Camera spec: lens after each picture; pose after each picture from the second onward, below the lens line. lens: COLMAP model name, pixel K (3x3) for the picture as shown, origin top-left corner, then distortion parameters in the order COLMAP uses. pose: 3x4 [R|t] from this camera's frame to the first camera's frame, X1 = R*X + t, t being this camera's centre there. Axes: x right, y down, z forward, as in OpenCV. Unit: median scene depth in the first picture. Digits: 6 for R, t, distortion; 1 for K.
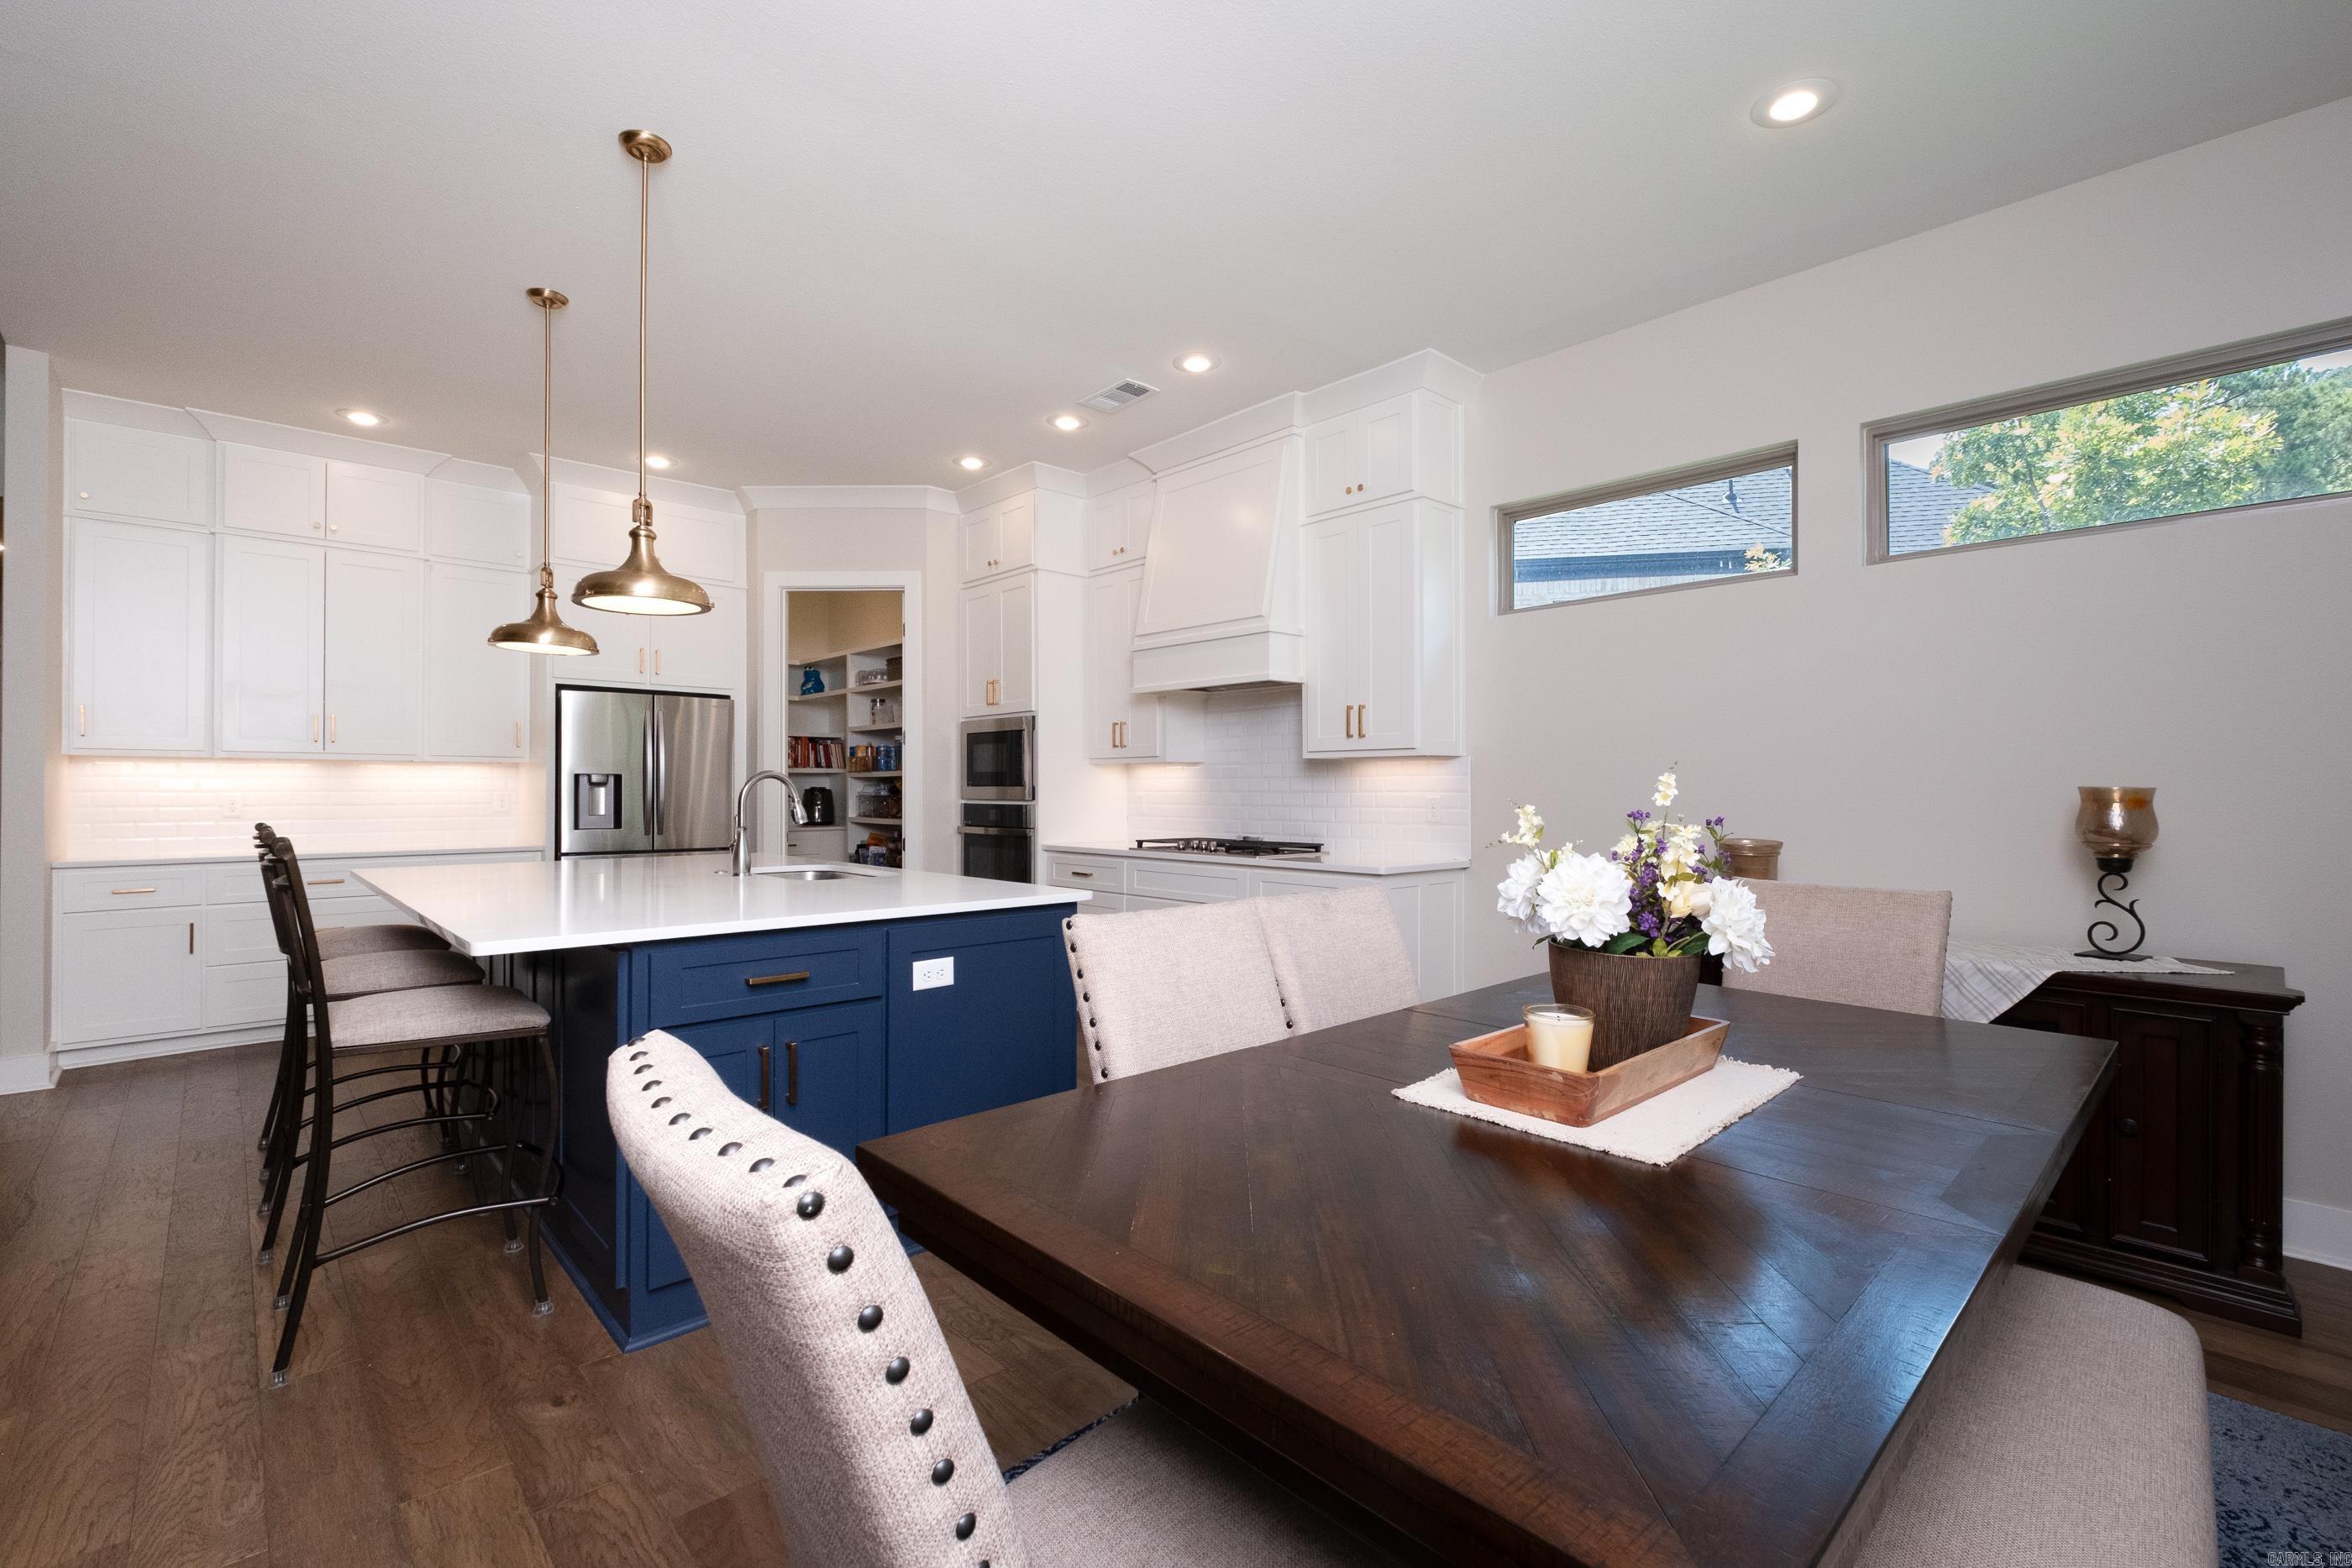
lens RADIAL K [[1048.6, 0, 1178.1], [0, 1048.6, 796.4], [0, 0, 1]] dist [0.004199, -0.004678]
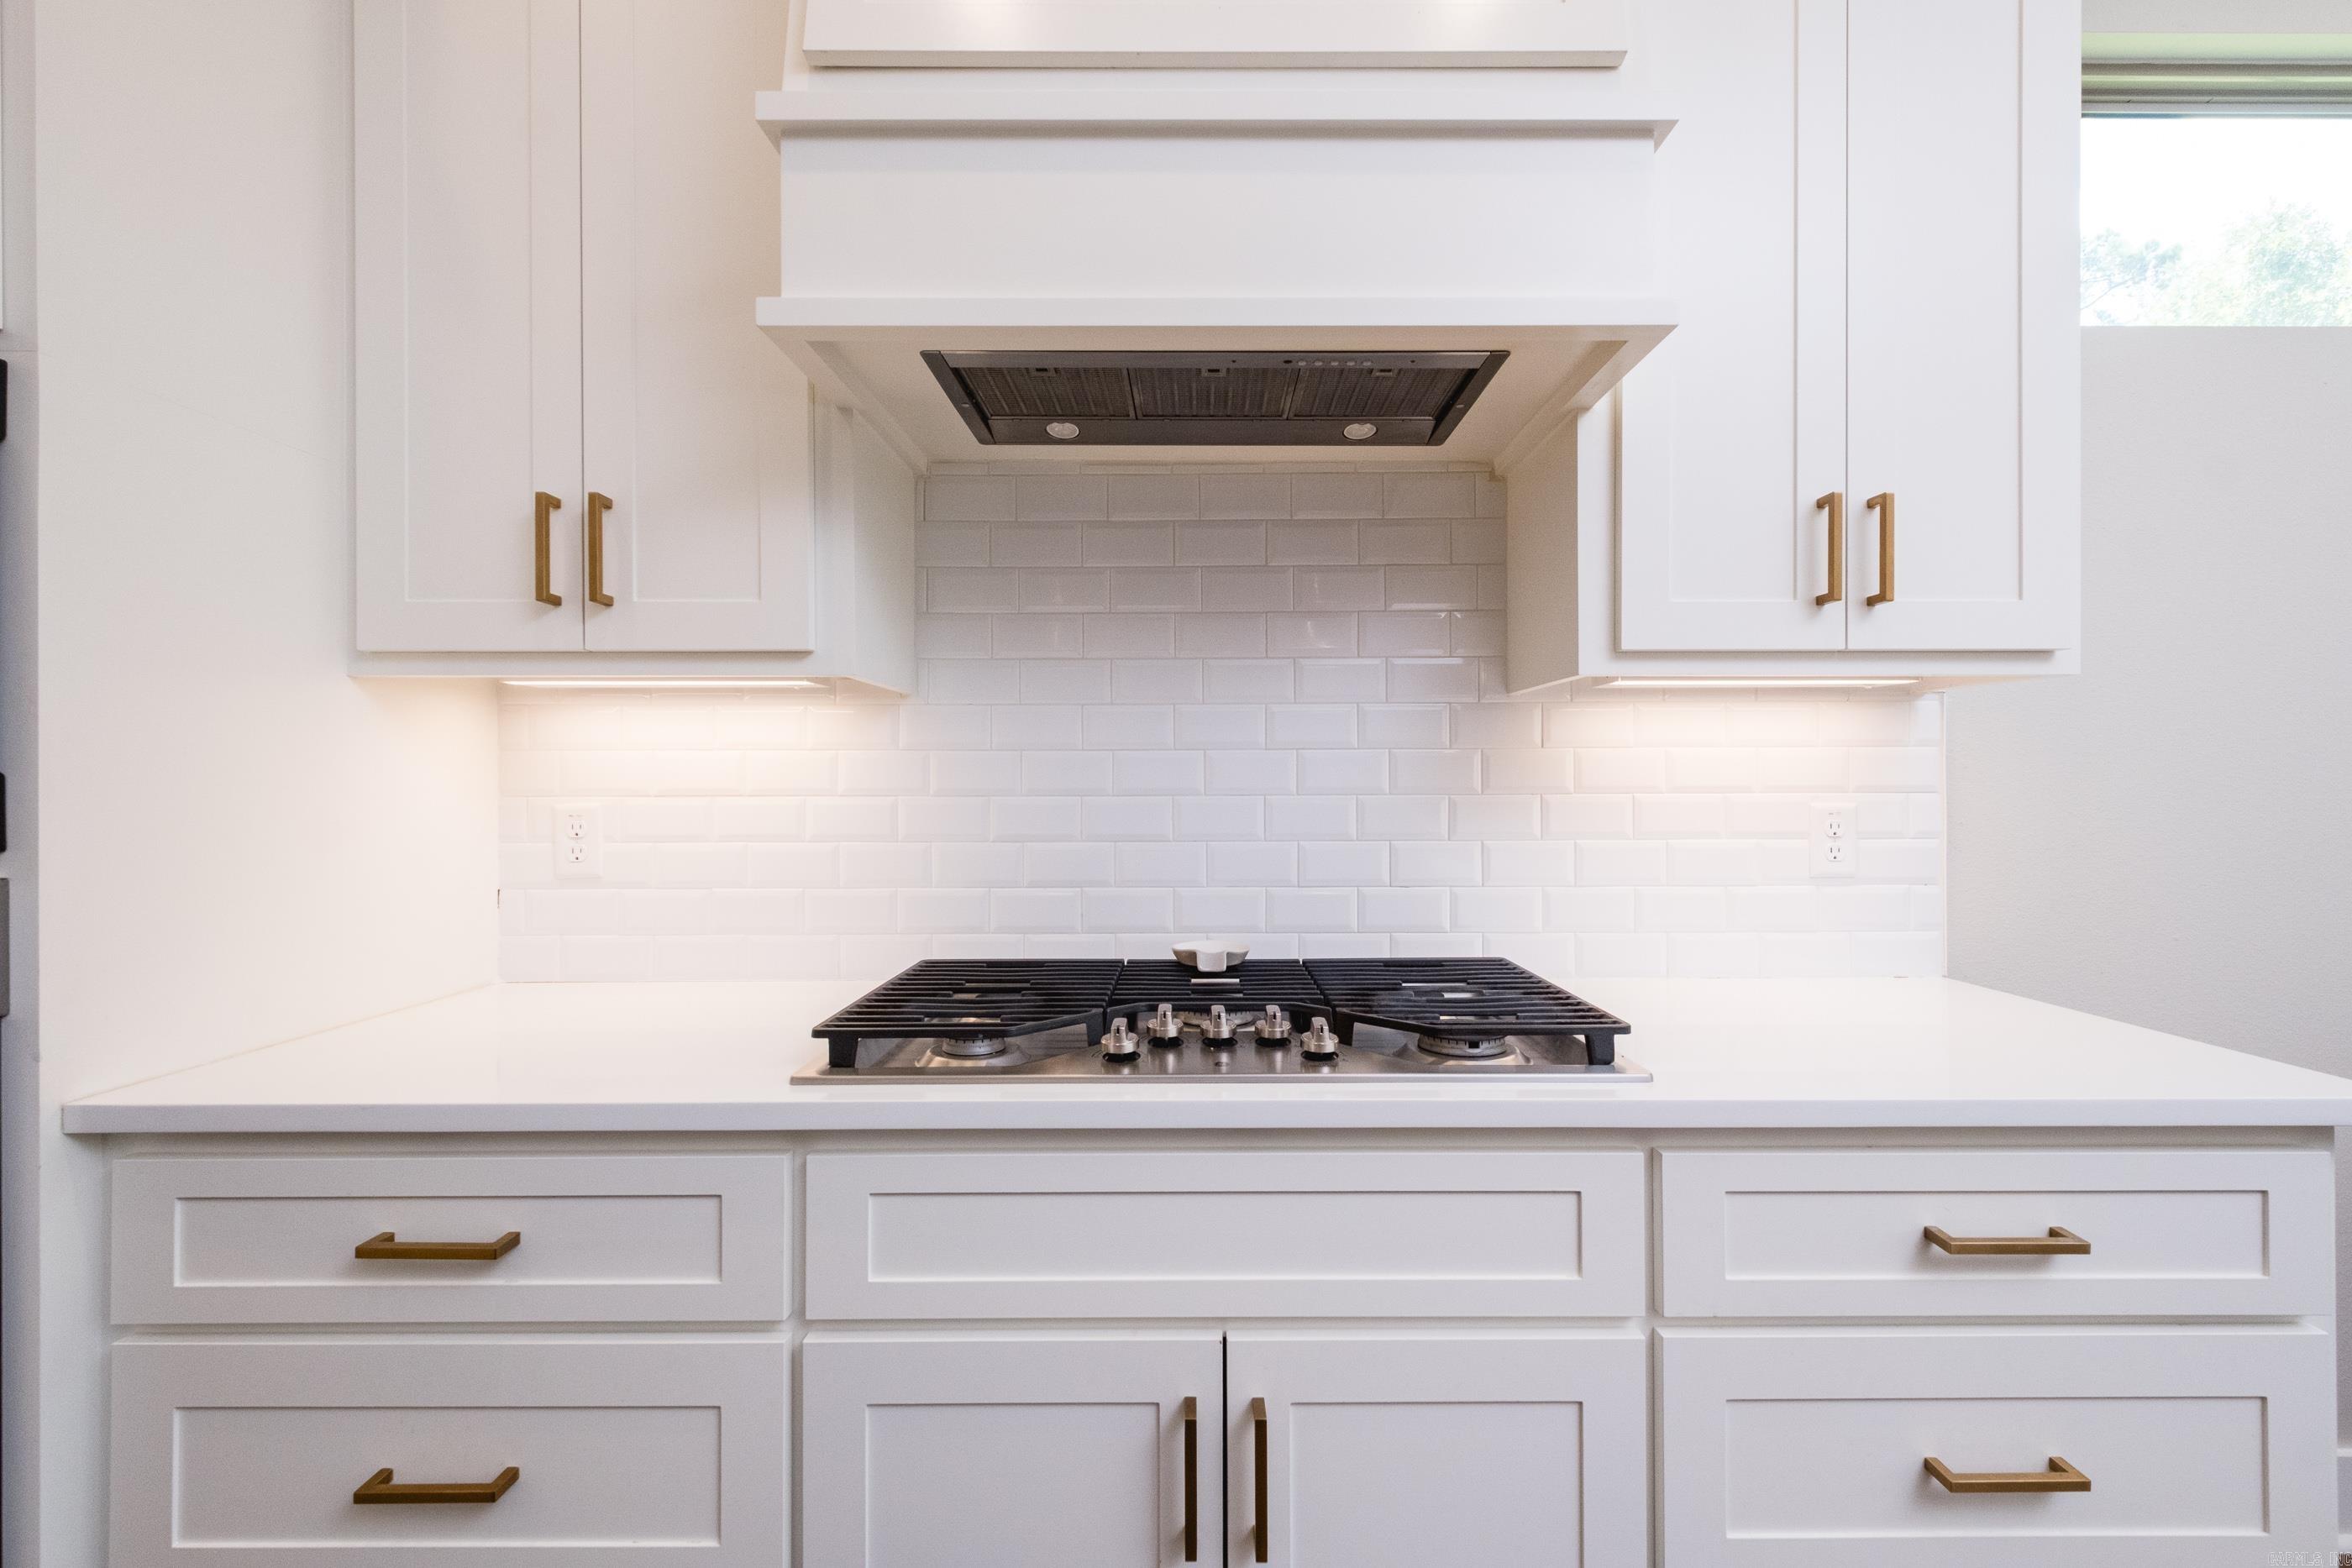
lens RADIAL K [[1048.6, 0, 1168.0], [0, 1048.6, 791.3], [0, 0, 1]] dist [0.004199, -0.004678]
pose [[0.662399, -0.014334, 0.749014, -0.159887], [0.011346, 0.999894, 0.009100, -0.008774], [-0.749066, 0.002471, 0.662491, 0.859392]]
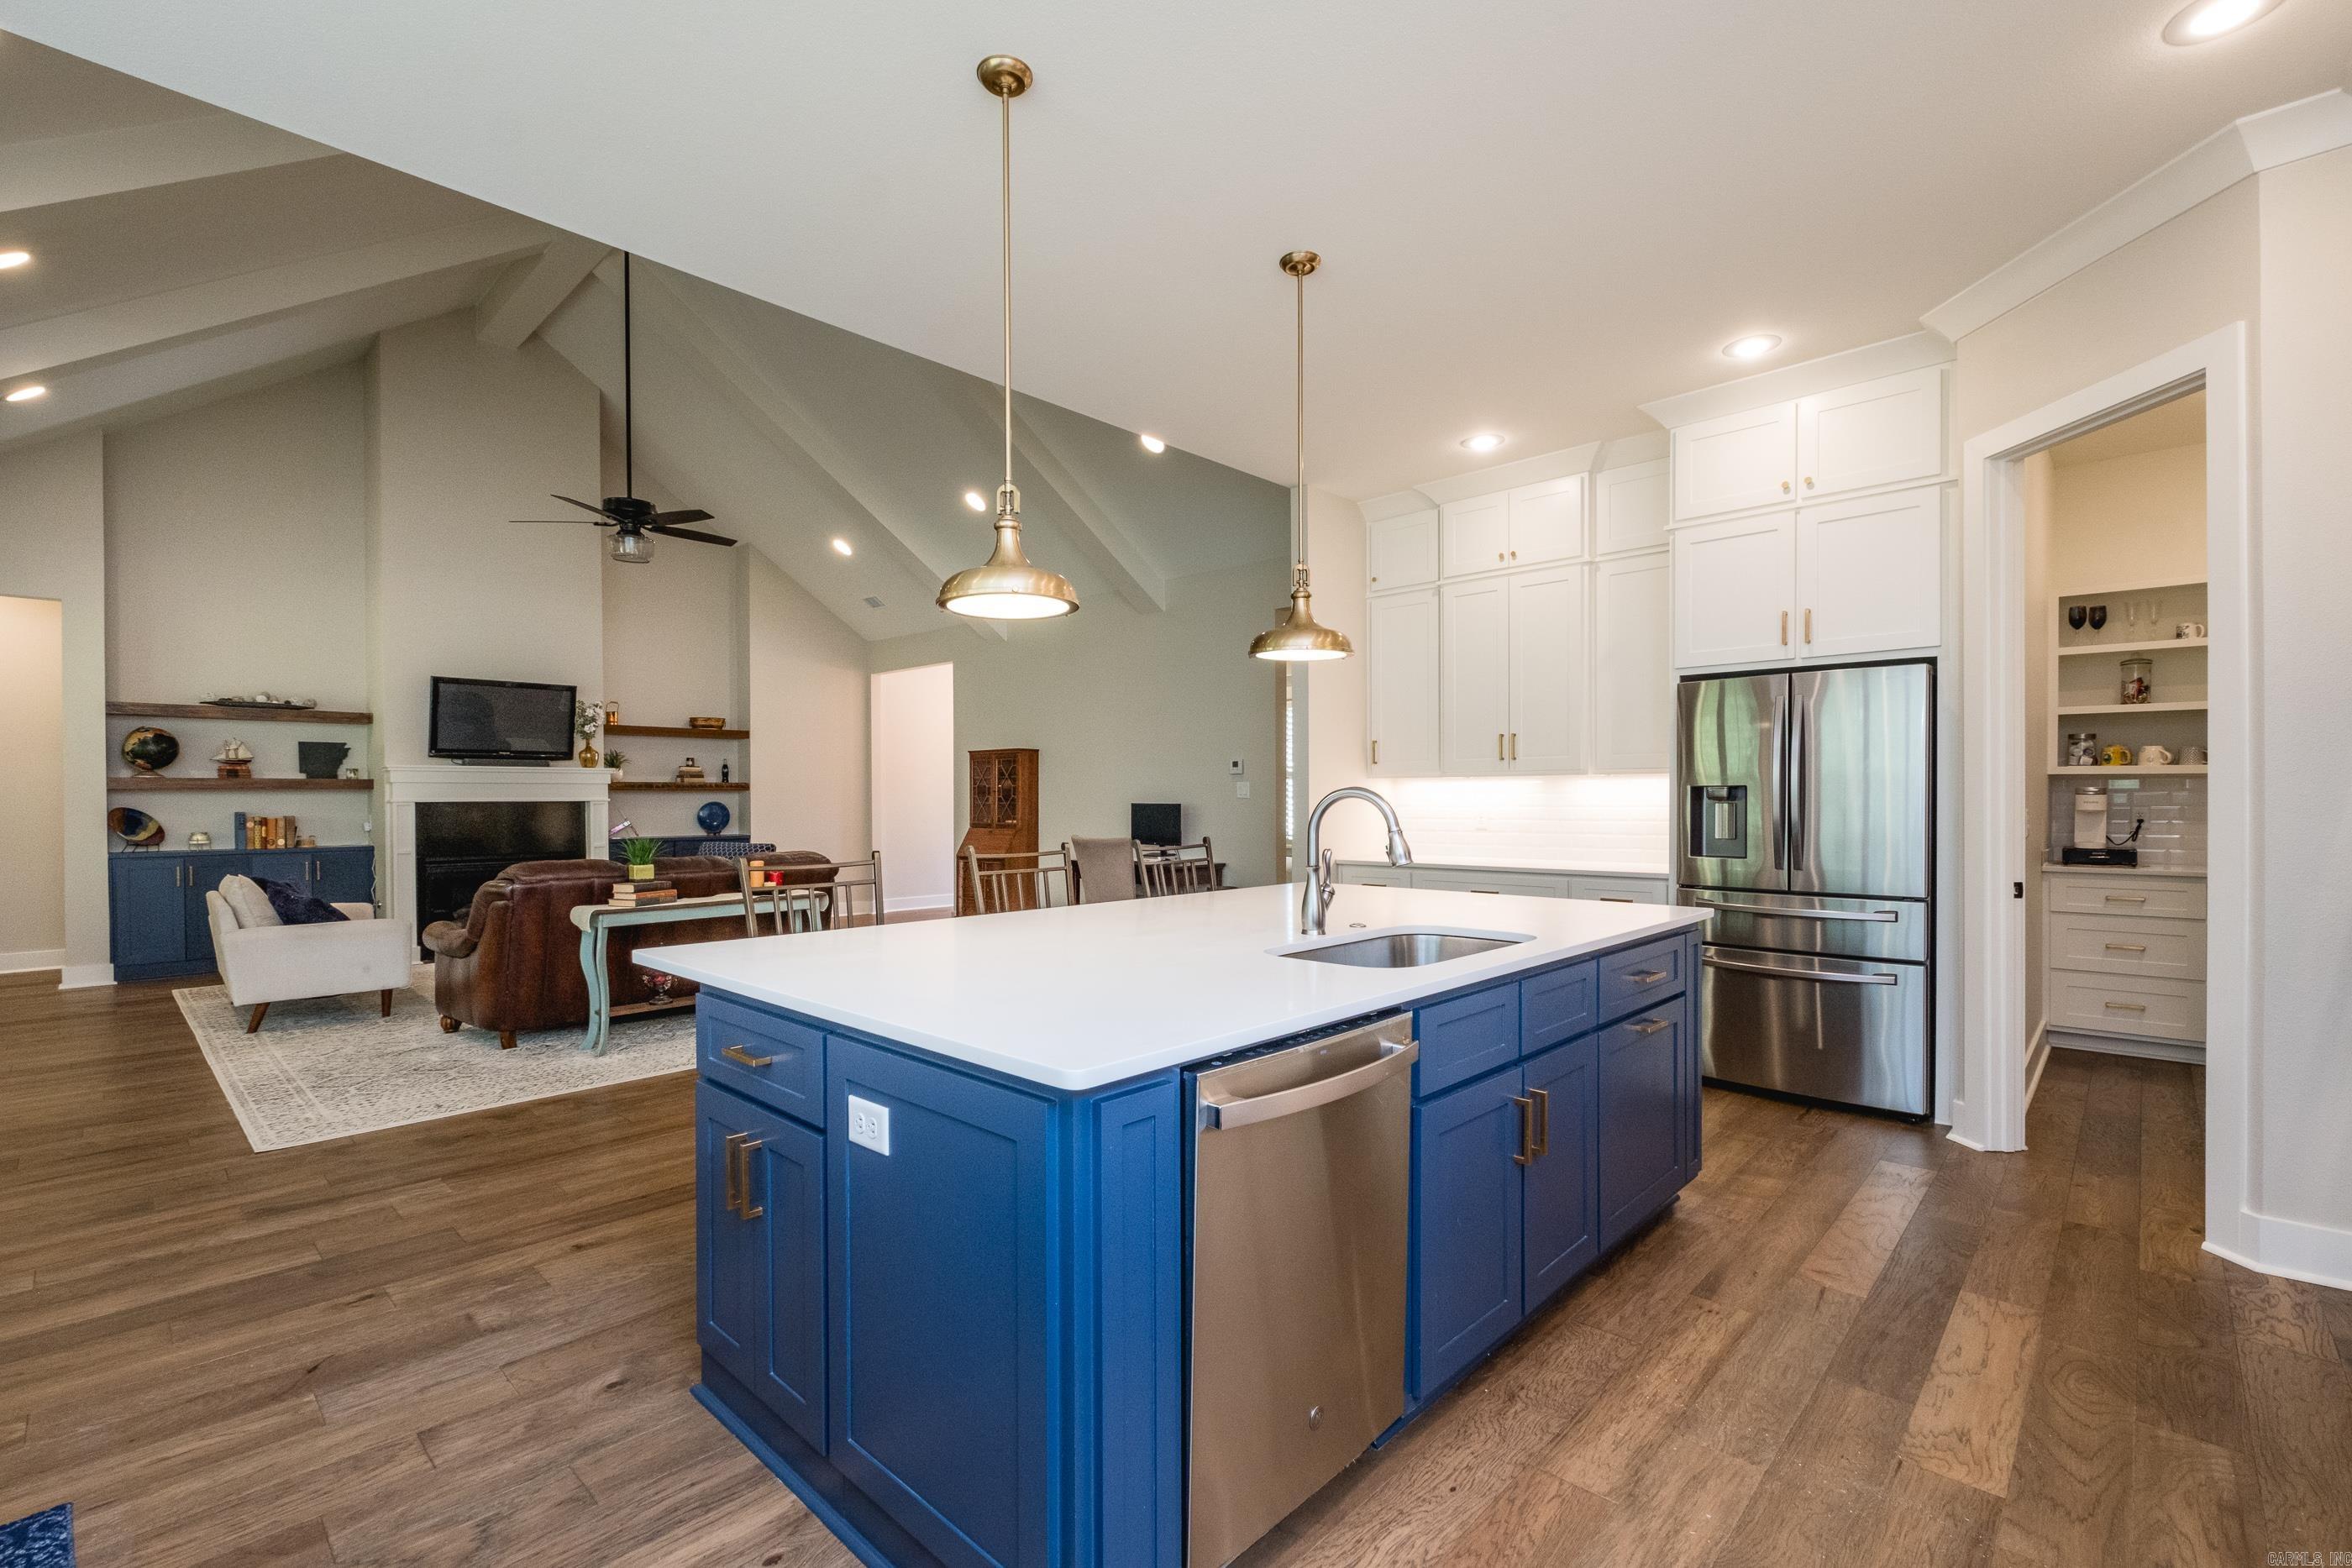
lens RADIAL K [[1048.6, 0, 1172.9], [0, 1048.6, 804.4], [0, 0, 1]] dist [0.004199, -0.004678]
pose [[0.059567, 0.004640, -0.998213, 0.222583], [0.000554, 0.999989, 0.004681, -0.013272], [0.998224, -0.000832, 0.059564, 0.637050]]
